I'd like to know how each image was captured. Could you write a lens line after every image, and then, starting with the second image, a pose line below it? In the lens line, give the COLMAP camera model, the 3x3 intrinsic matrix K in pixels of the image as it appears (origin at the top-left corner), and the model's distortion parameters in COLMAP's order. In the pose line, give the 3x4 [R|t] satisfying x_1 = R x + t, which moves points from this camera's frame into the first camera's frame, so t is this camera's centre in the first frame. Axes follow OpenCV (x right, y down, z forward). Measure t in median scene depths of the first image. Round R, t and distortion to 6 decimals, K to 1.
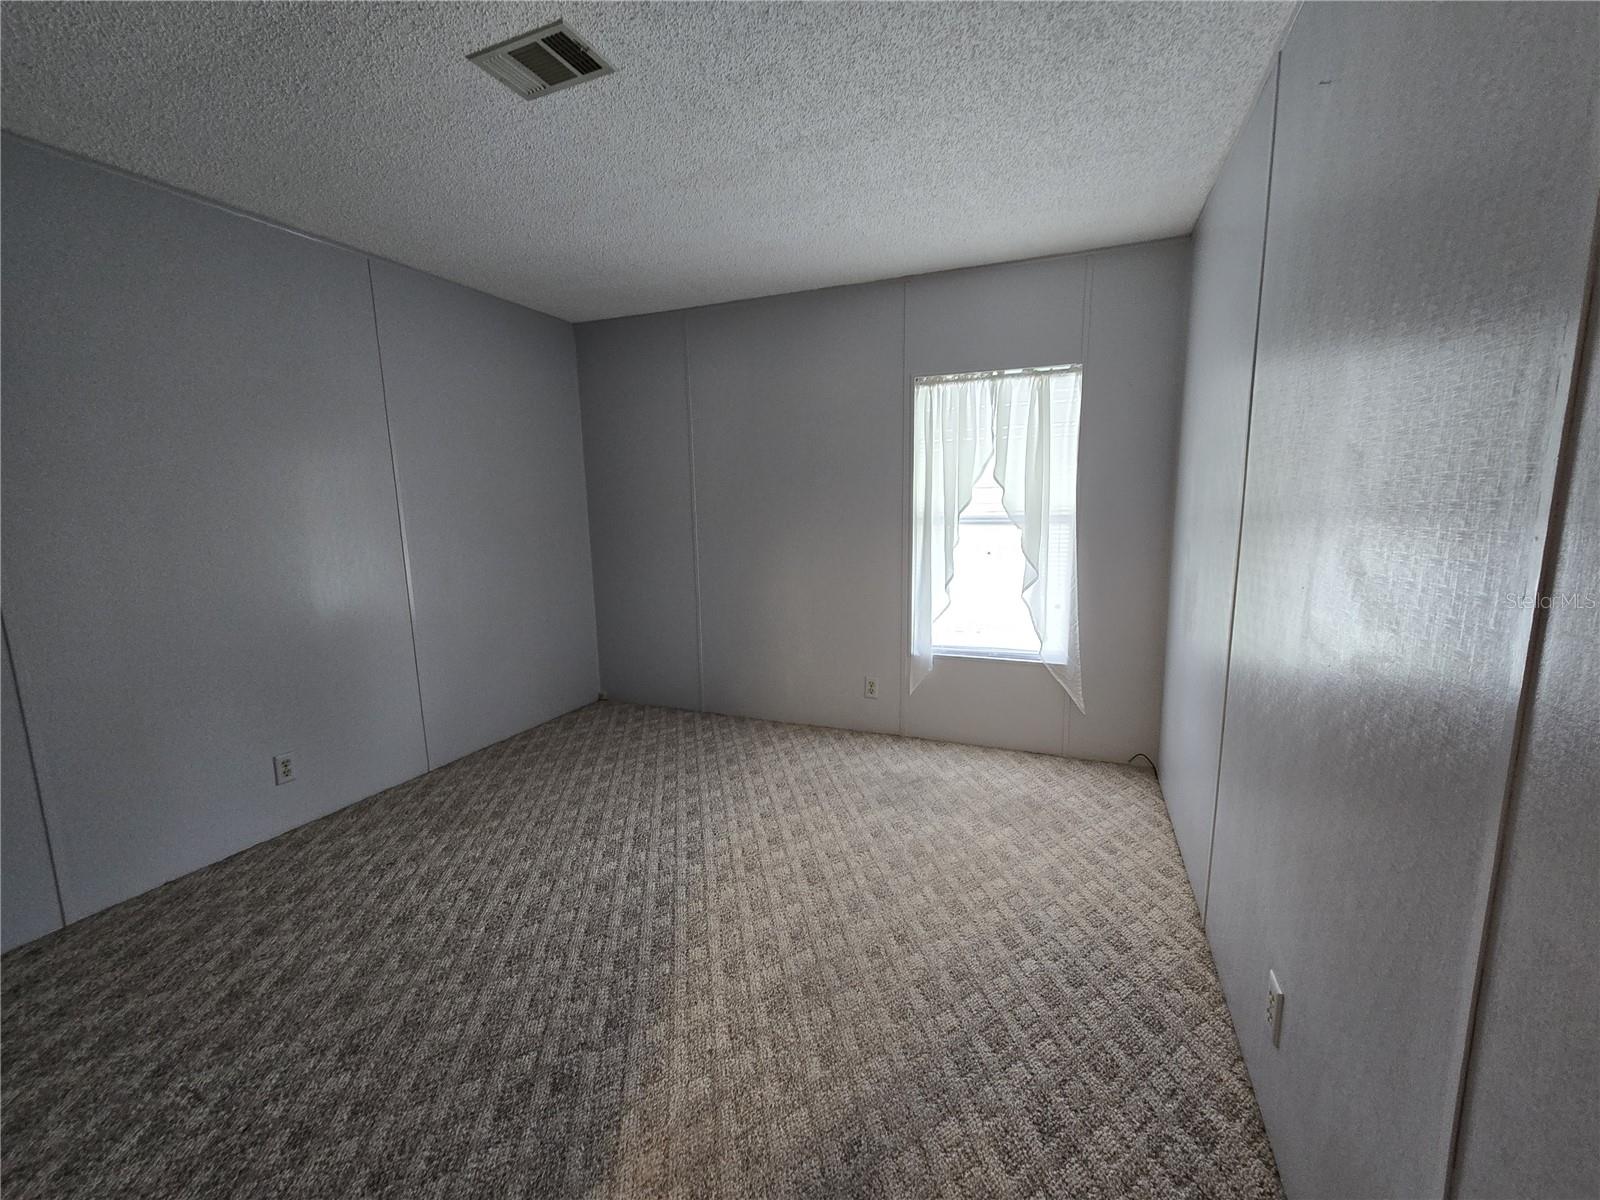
lens RADIAL K [[657.3, 0, 798.5], [0, 657.3, 605.4], [0, 0, 1]] dist [-0.000623, 0.002147]
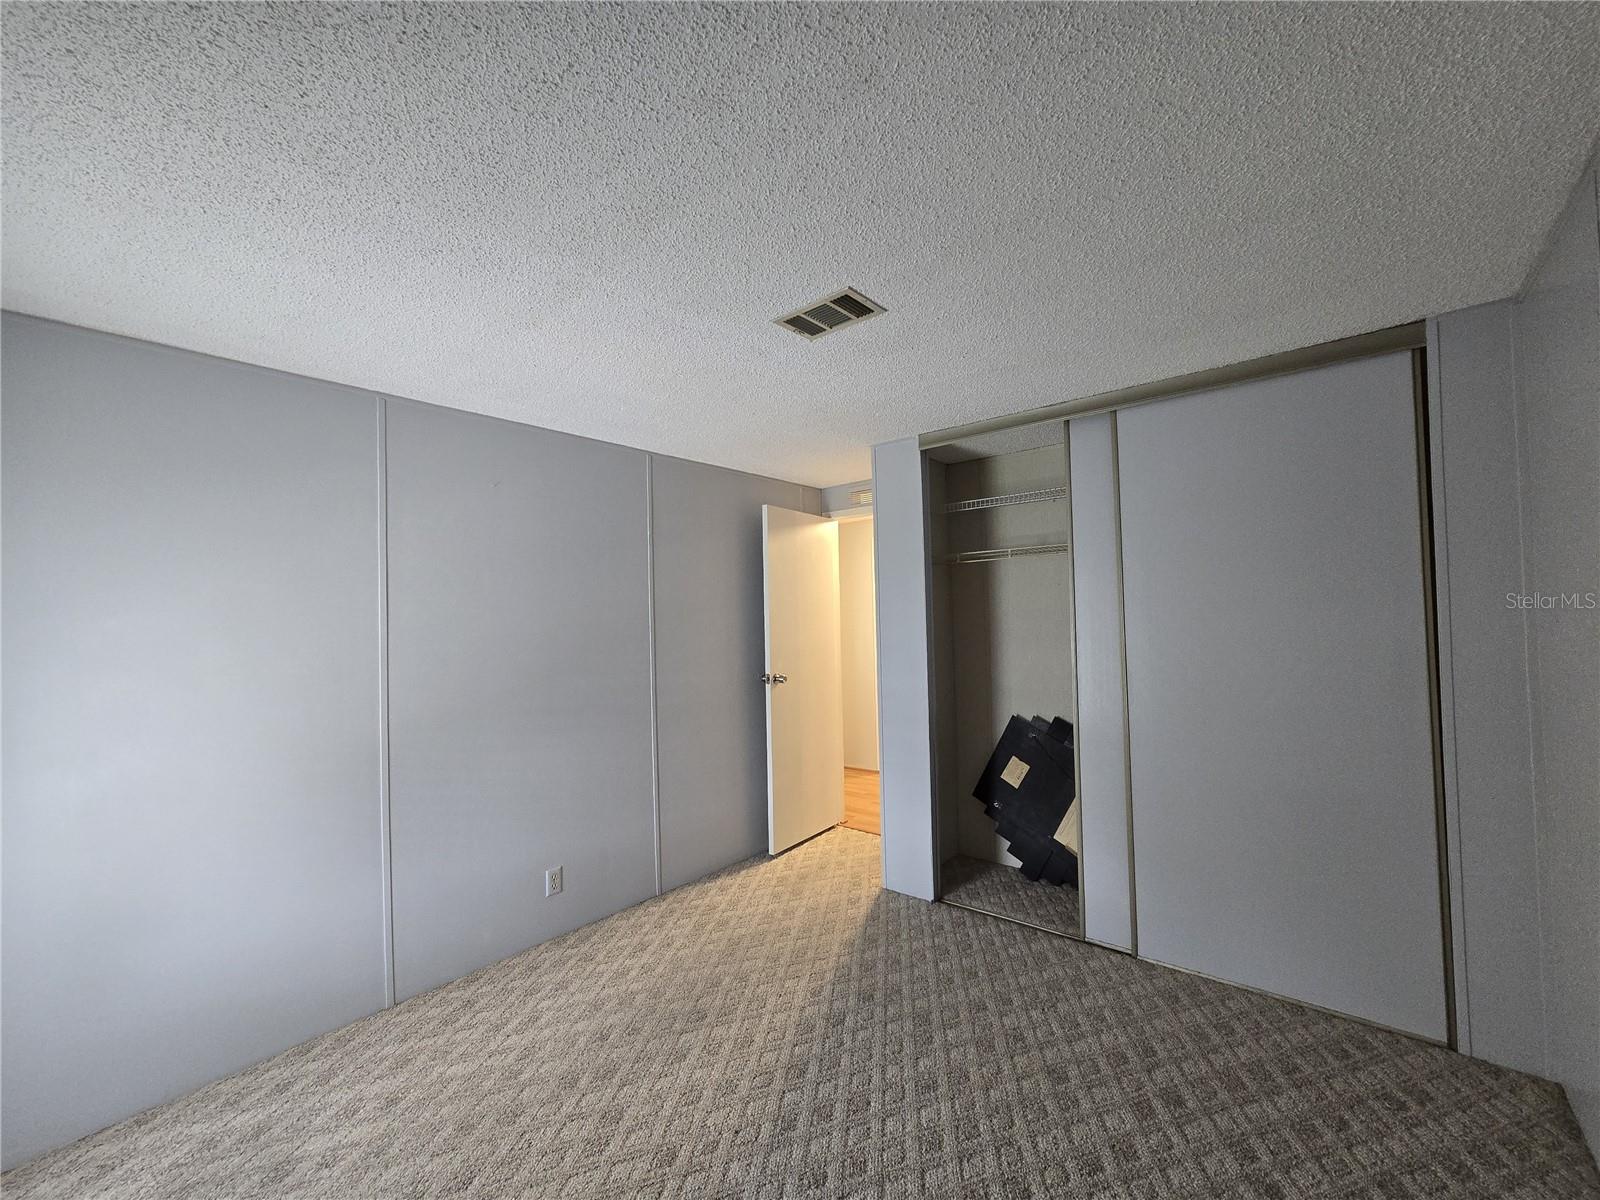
lens RADIAL K [[657.3, 0, 798.7], [0, 657.3, 604.6], [0, 0, 1]] dist [-0.000623, 0.002147]
pose [[-0.950667, 0.047889, 0.306495, -0.506310], [0.088891, 0.988635, 0.121244, -0.327878], [-0.297205, 0.142507, -0.944119, 1.674175]]
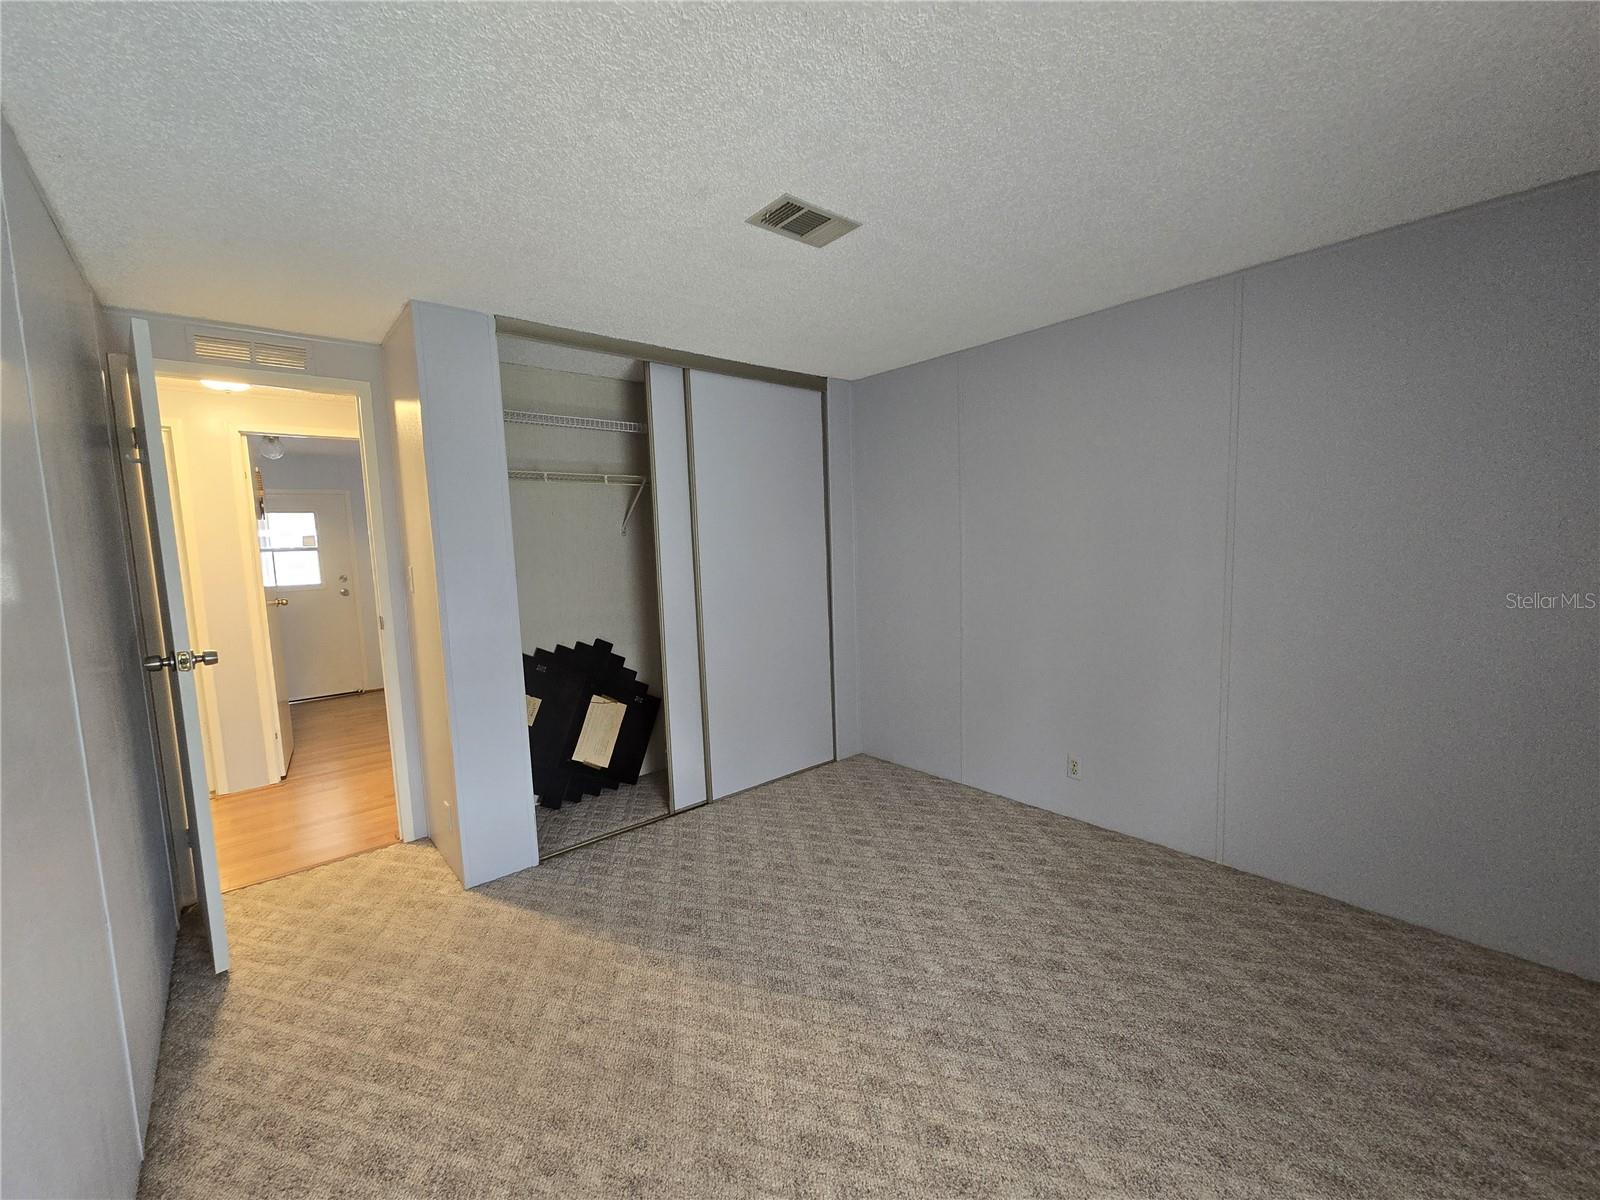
lens RADIAL K [[657.3, 0, 802.1], [0, 657.3, 602.0], [0, 0, 1]] dist [-0.000623, 0.002147]
pose [[-0.445861, 0.116302, -0.887515, 0.581889], [-0.100281, 0.978791, 0.178641, -0.260278], [0.889467, 0.168650, -0.424742, 1.214733]]
